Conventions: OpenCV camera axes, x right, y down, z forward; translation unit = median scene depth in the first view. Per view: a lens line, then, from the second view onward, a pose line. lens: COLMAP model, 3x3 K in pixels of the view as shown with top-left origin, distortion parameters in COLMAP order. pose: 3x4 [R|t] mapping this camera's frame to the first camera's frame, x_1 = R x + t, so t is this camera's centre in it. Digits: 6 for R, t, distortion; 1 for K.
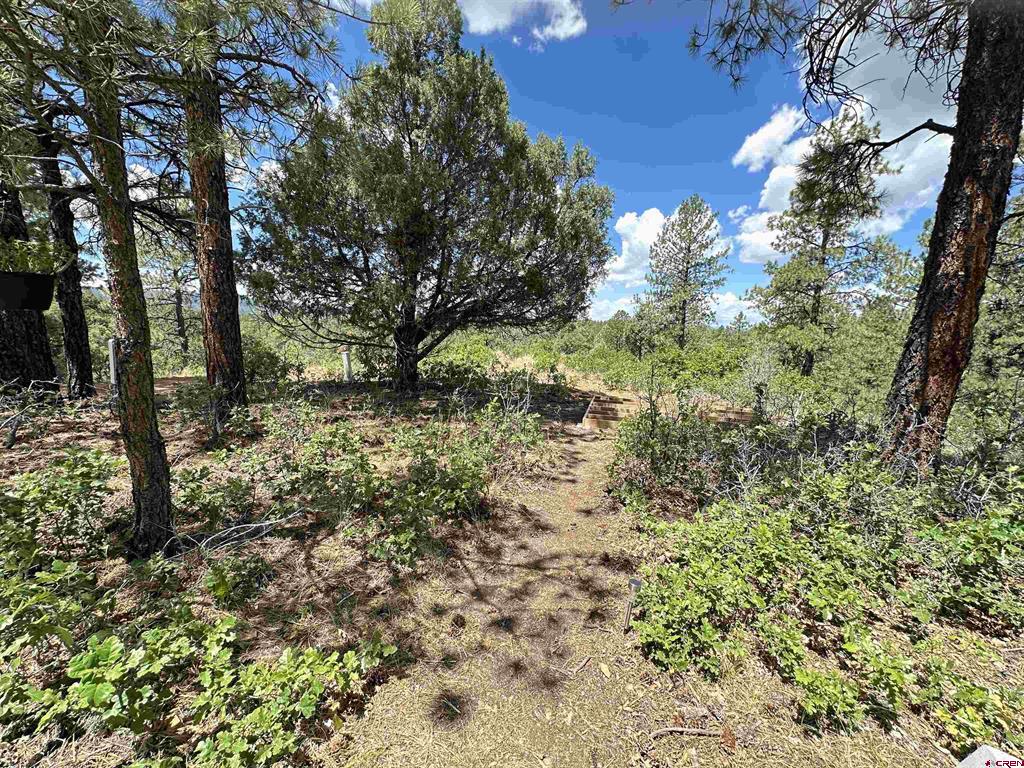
lens RADIAL K [[407.8, 0, 511.4], [0, 407.8, 382.5], [0, 0, 1]] dist [-0.002161, 0.000465]
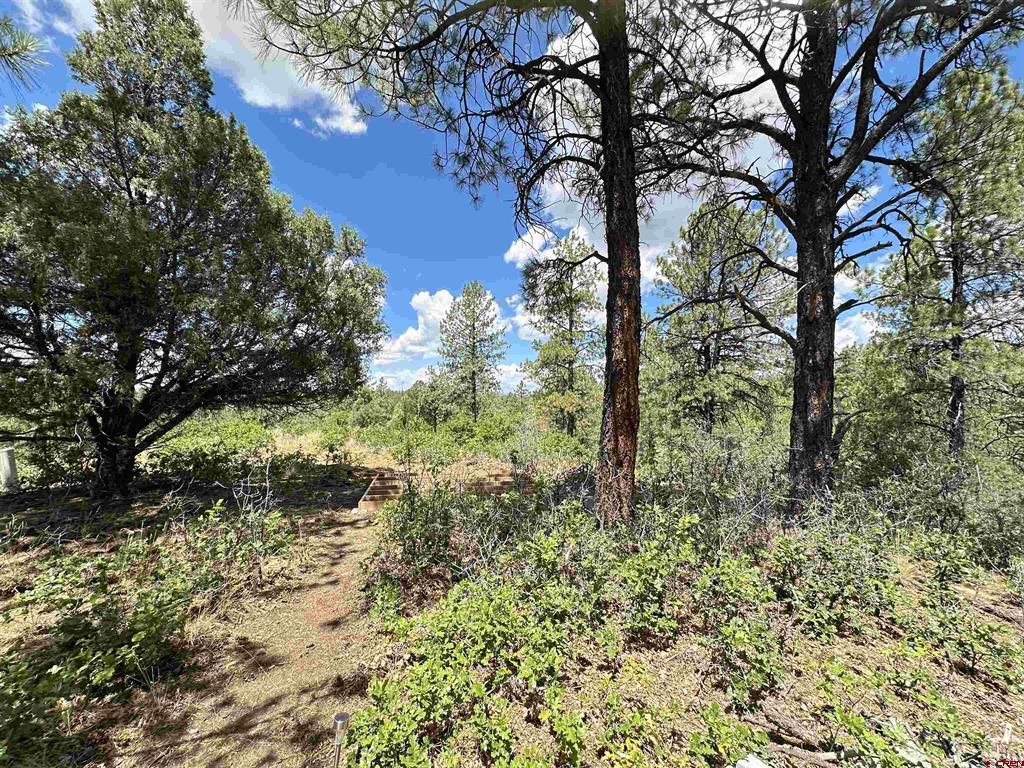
lens RADIAL K [[407.8, 0, 512.2], [0, 407.8, 380.9], [0, 0, 1]] dist [-0.002161, 0.000465]
pose [[0.888660, -0.011378, 0.458425, 0.060601], [0.089946, 0.984598, -0.149924, -0.011892], [-0.449659, 0.174465, 0.875996, -0.009172]]
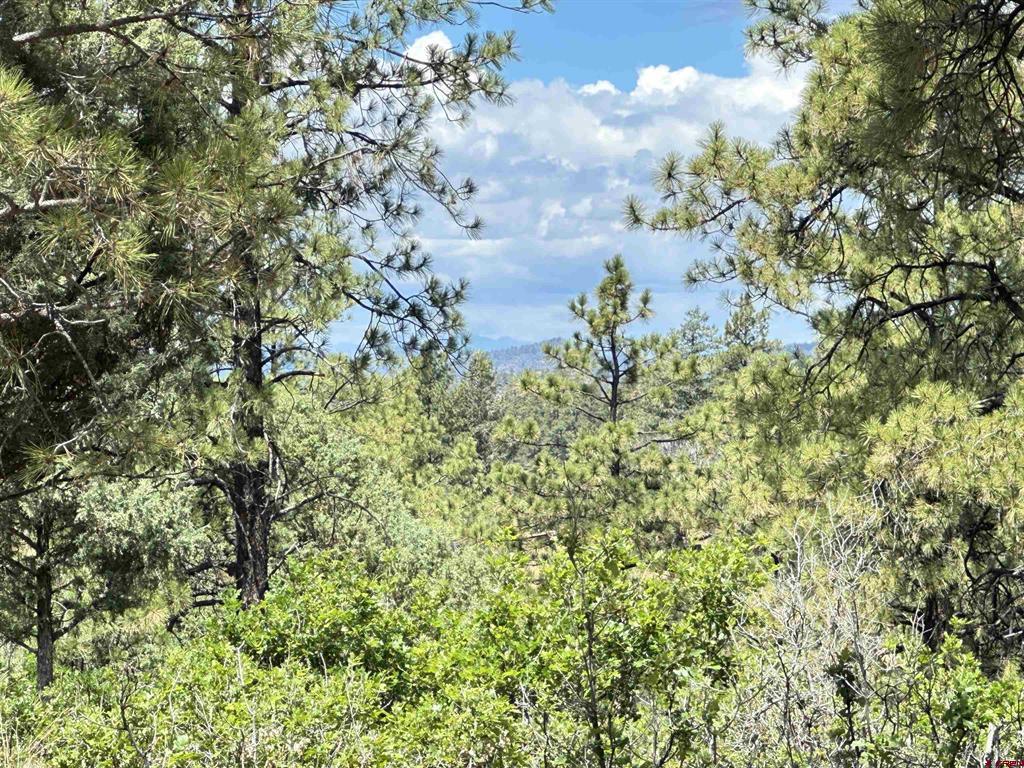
lens RADIAL K [[4439.2, 0, 512.7], [0, 4439.2, 385.6], [0, 0, 1]] dist [-0.170140, 0.000000]
pose [[0.878962, -0.034172, 0.475665, -0.810102], [0.097931, 0.989106, -0.109904, 0.095910], [-0.466728, 0.143184, 0.872733, -1.245426]]
